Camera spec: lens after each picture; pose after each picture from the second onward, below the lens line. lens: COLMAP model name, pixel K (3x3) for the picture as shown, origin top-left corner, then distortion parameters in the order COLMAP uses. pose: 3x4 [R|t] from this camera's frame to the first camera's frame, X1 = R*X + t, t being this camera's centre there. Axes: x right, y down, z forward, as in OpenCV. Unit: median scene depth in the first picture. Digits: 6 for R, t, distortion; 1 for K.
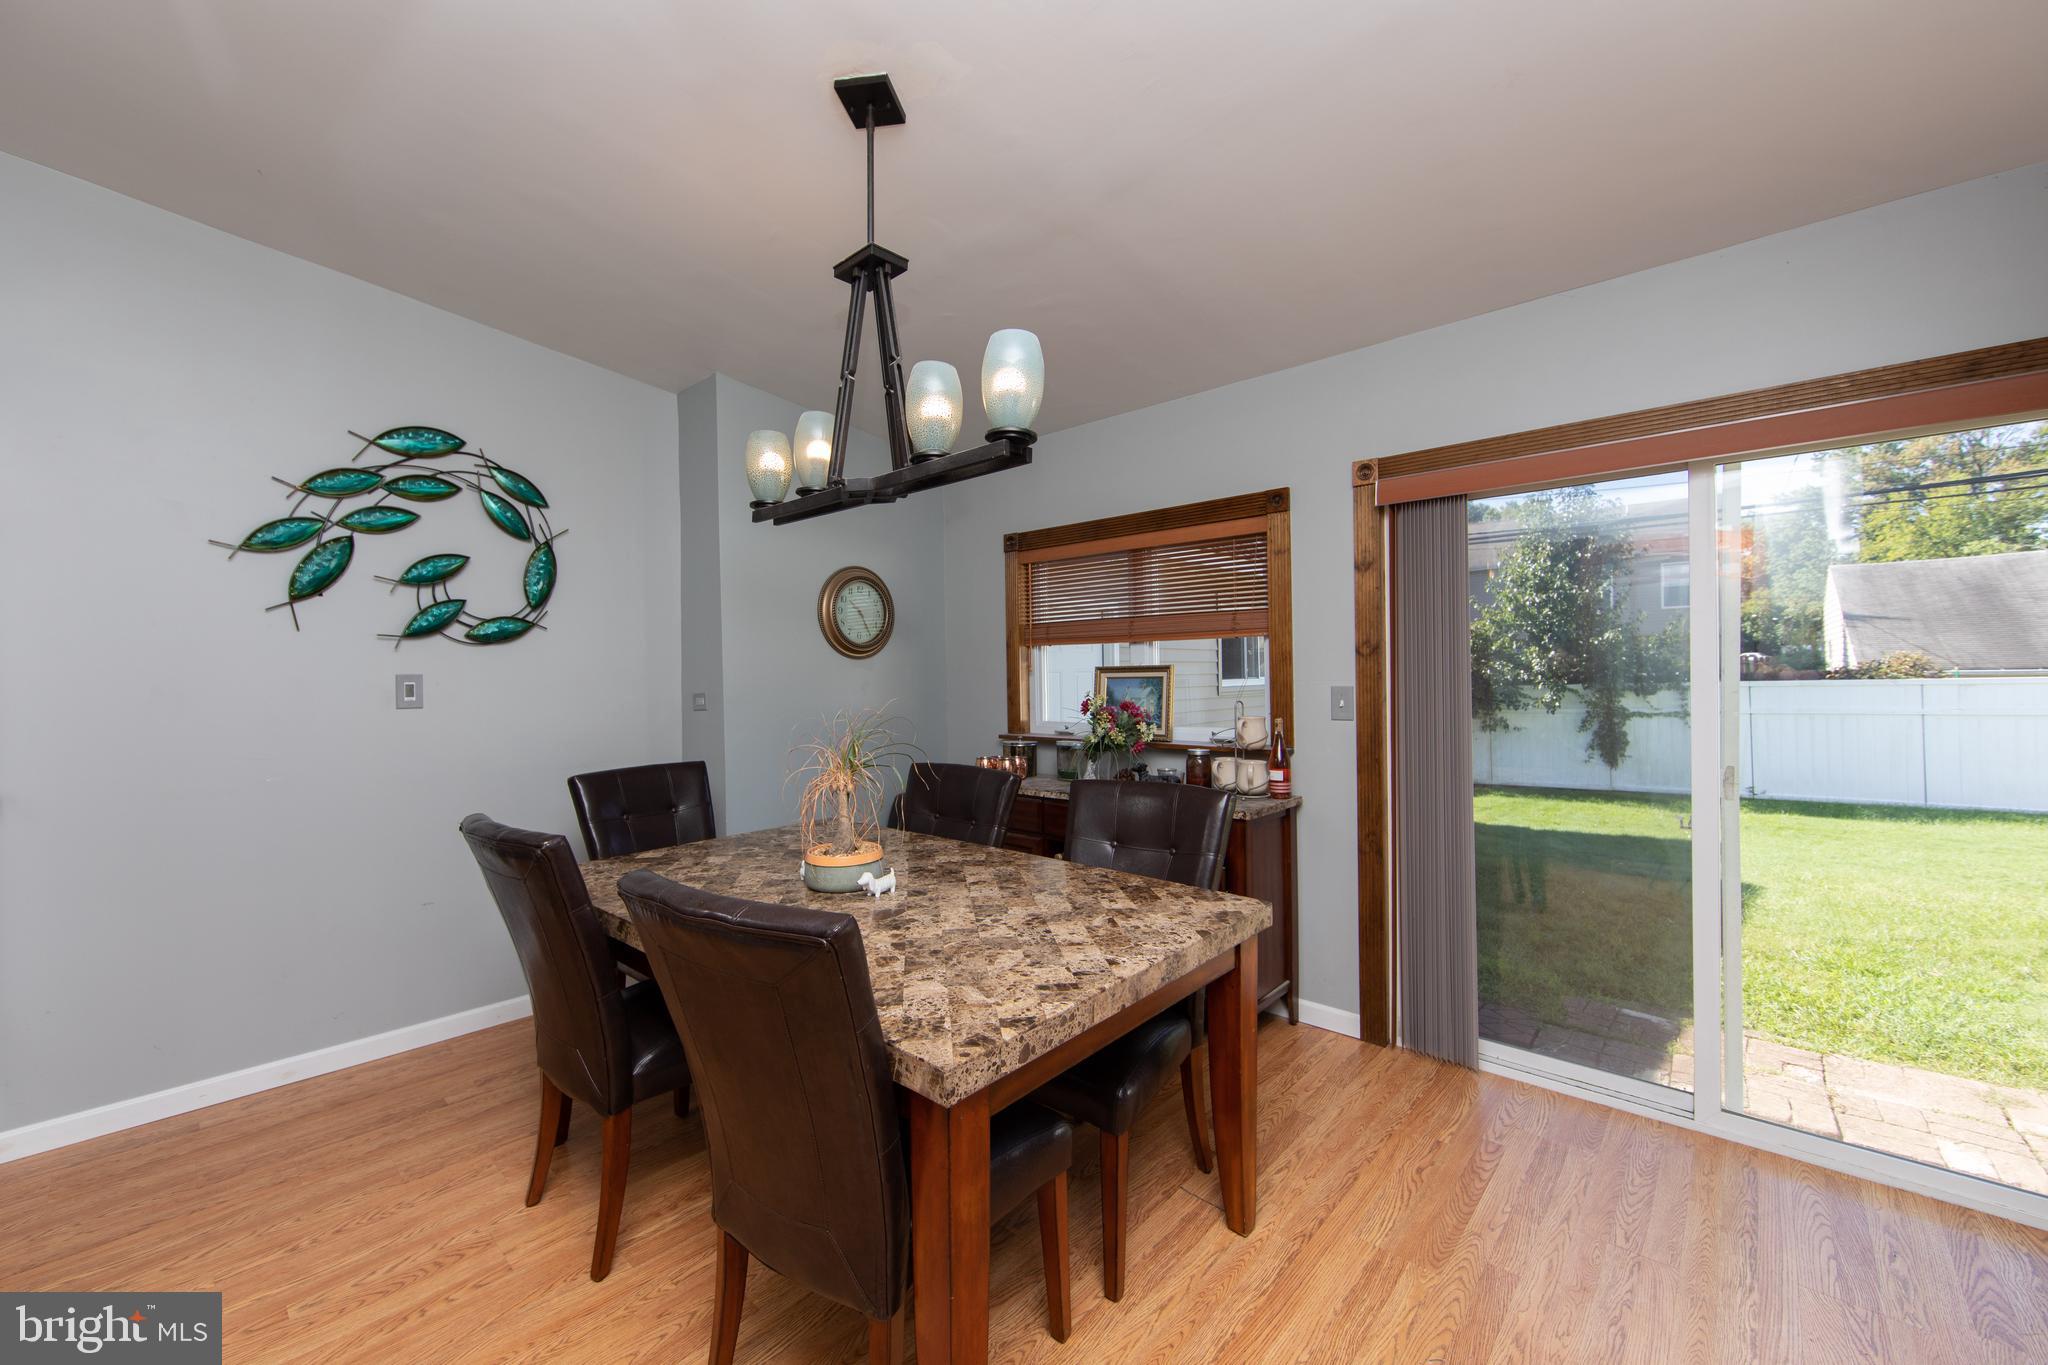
lens RADIAL K [[806.3, 0, 1009.3], [0, 806.3, 678.9], [0, 0, 1]] dist [-0.000176, -0.000185]
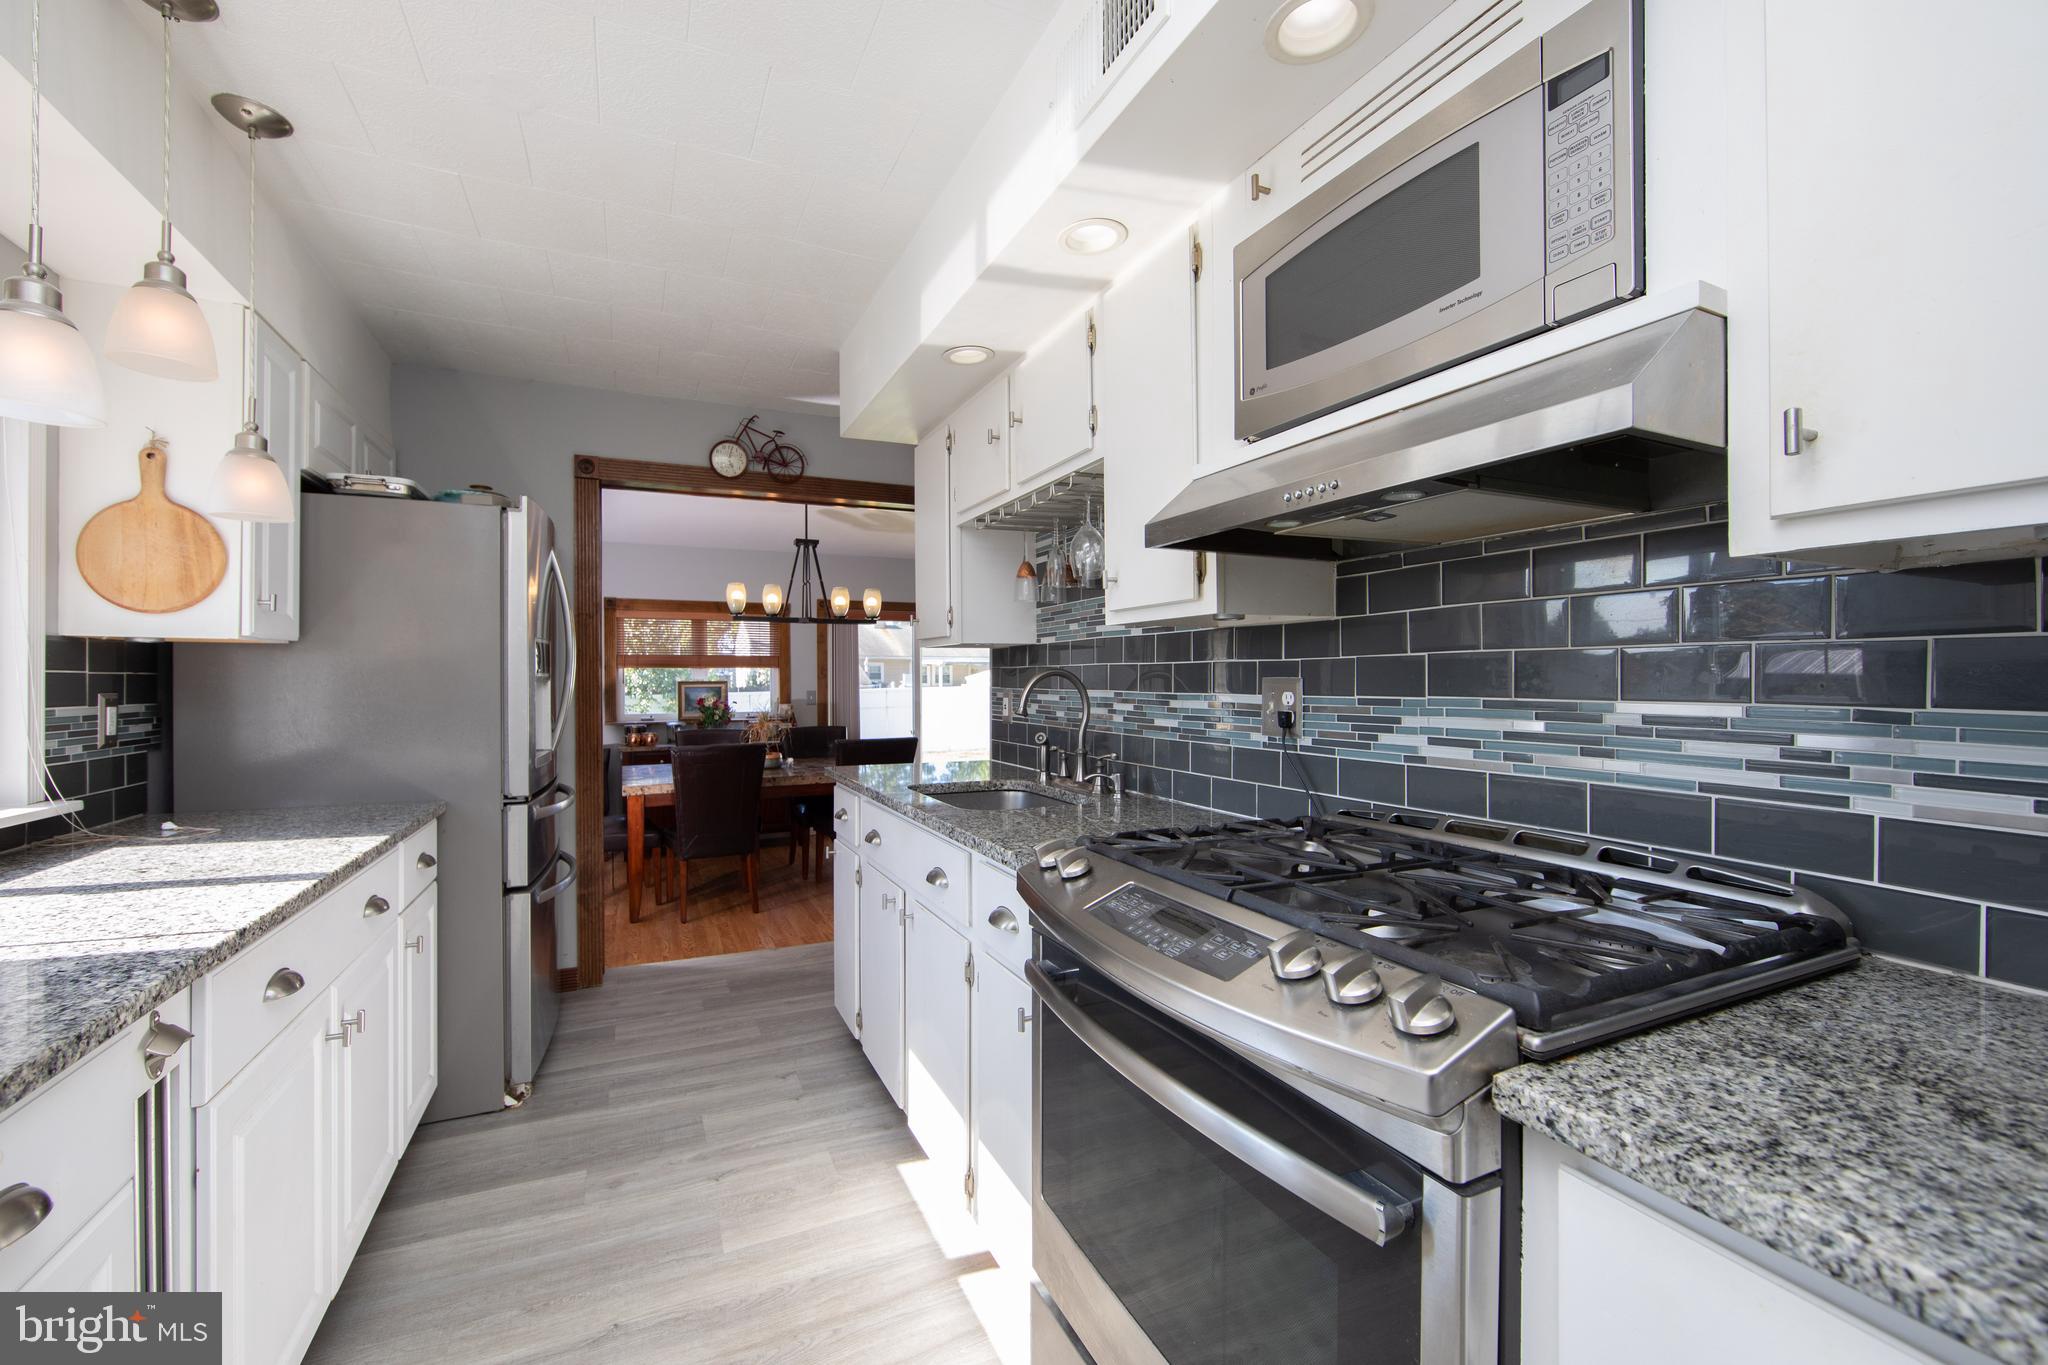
lens RADIAL K [[806.3, 0, 1009.3], [0, 806.3, 678.9], [0, 0, 1]] dist [-0.000176, -0.000185]
pose [[0.376728, 0.011377, 0.926254, -2.483819], [0.005478, 0.999880, -0.014509, 0.019422], [-0.926308, 0.010541, 0.376620, -0.725957]]
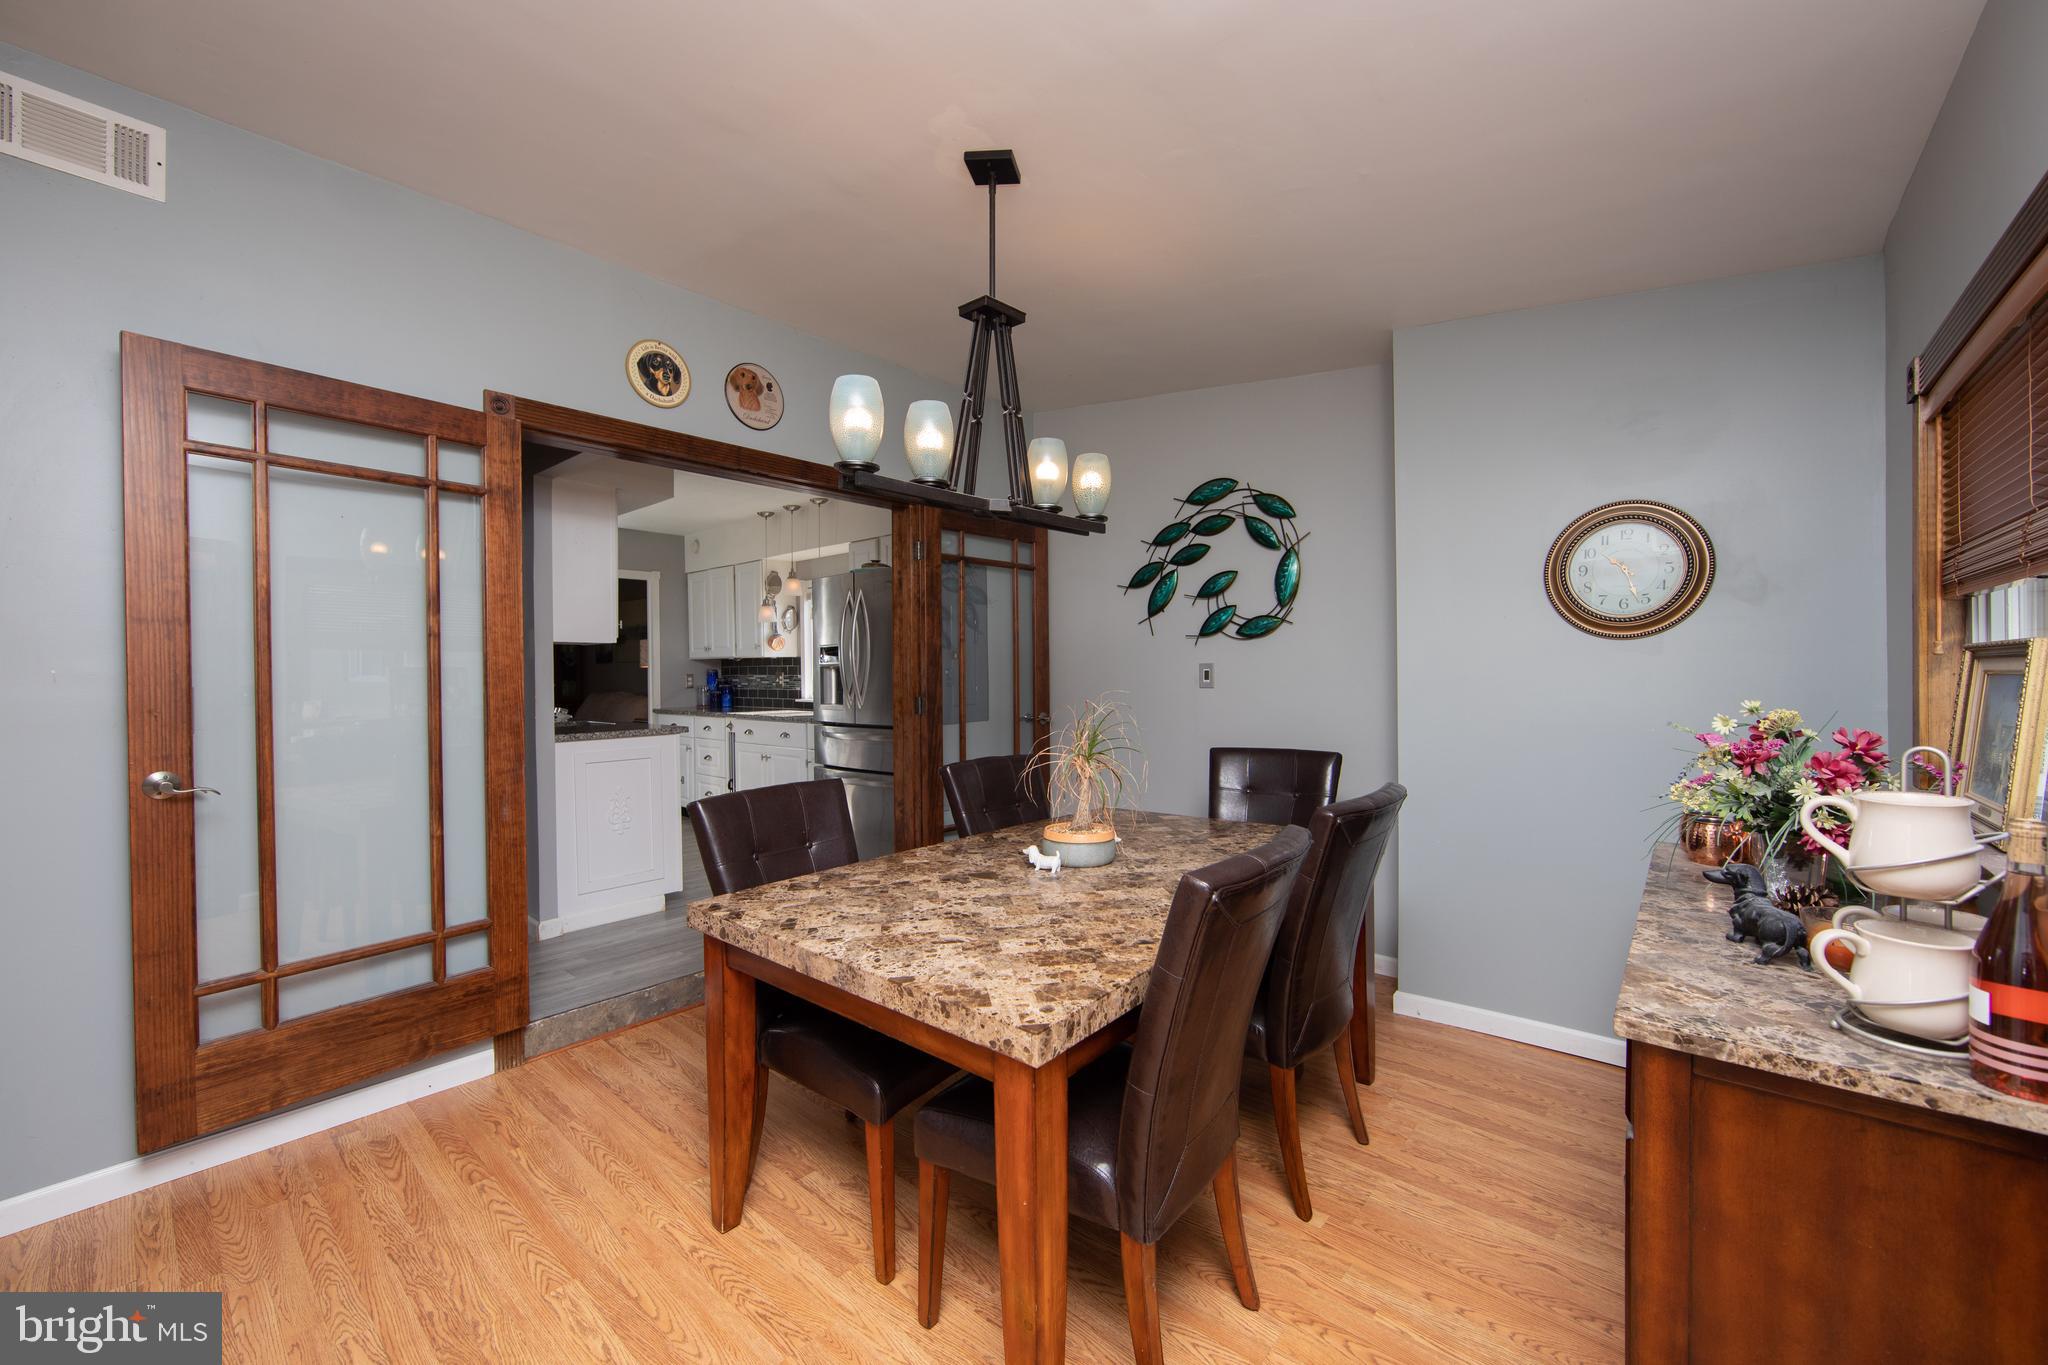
lens RADIAL K [[806.3, 0, 1009.3], [0, 806.3, 678.9], [0, 0, 1]] dist [-0.000176, -0.000185]
pose [[0.021450, 0.023290, -0.999499, 0.959545], [0.002122, 0.999725, 0.023341, -0.017267], [0.999768, -0.002622, 0.021395, 0.969719]]
